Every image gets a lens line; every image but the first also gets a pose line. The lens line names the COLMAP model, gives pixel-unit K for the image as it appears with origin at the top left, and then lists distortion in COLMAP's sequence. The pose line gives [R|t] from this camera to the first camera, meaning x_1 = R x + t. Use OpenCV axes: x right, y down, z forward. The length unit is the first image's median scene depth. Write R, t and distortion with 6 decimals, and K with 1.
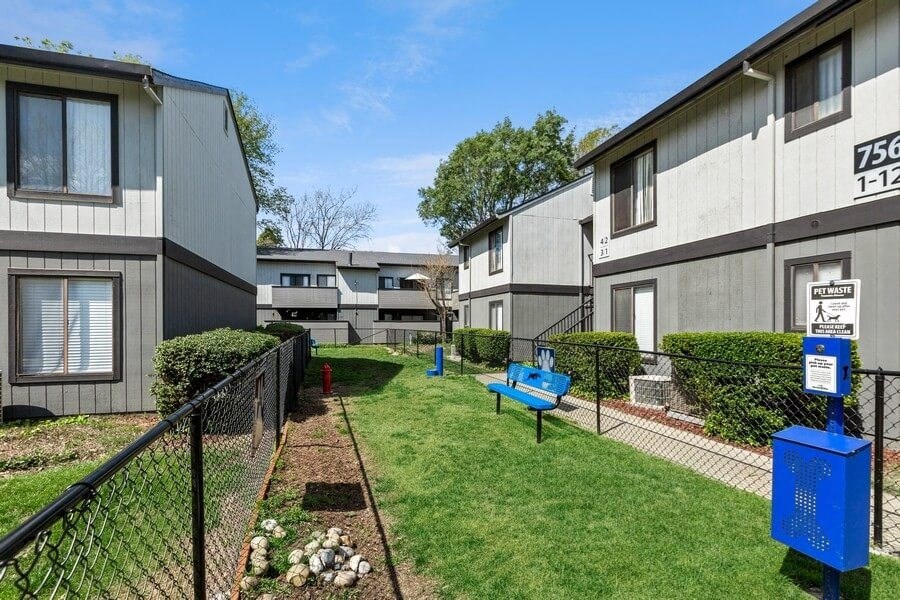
lens RADIAL K [[413.4, 0, 442.9], [0, 413.4, 319.5], [0, 0, 1]] dist [-0.001822, -0.000186]
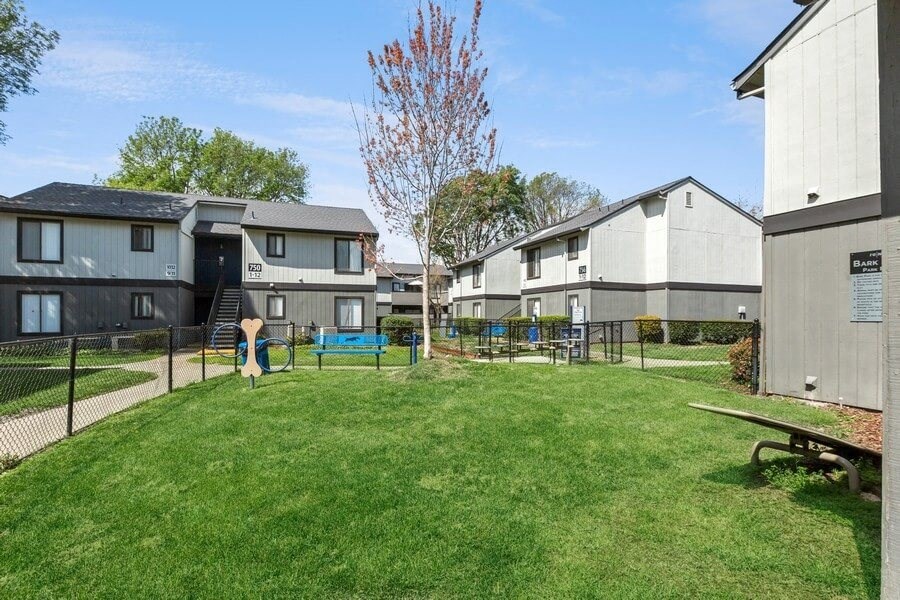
lens RADIAL K [[413.4, 0, 449.6], [0, 413.4, 306.6], [0, 0, 1]] dist [-0.001822, -0.000186]
pose [[0.994938, 0.003966, 0.100411, -0.210094], [-0.002352, 0.999866, -0.016190, 0.004994], [-0.100462, 0.015872, 0.994814, -0.976730]]
